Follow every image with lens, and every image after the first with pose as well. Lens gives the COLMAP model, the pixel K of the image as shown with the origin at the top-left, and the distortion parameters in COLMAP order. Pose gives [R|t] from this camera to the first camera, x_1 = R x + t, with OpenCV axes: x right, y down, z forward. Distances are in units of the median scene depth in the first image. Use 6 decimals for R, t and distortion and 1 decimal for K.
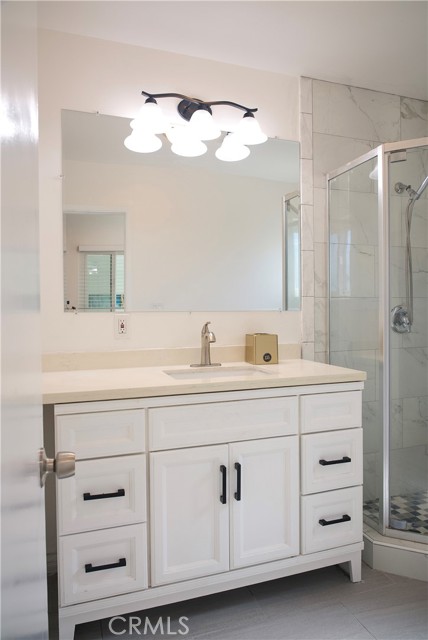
lens RADIAL K [[431.9, 0, 213.1], [0, 431.9, 318.6], [0, 0, 1]] dist [-0.014036, -0.003741]
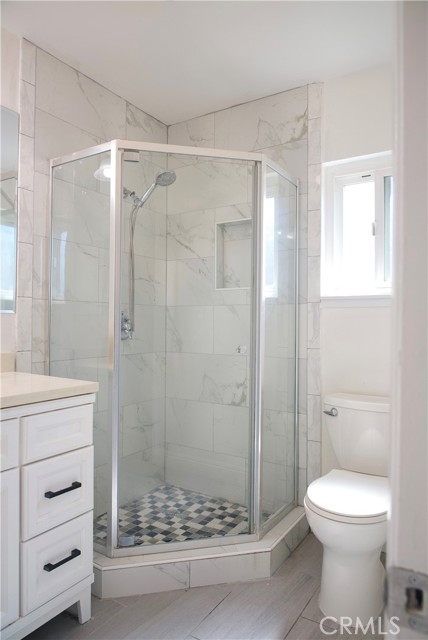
lens RADIAL K [[431.9, 0, 216.9], [0, 431.9, 320.3], [0, 0, 1]] dist [-0.014036, -0.003741]
pose [[0.777529, 0.021268, 0.628487, -0.016937], [-0.010824, 0.999732, -0.020440, 0.007271], [-0.628754, 0.009090, 0.777551, 0.107595]]
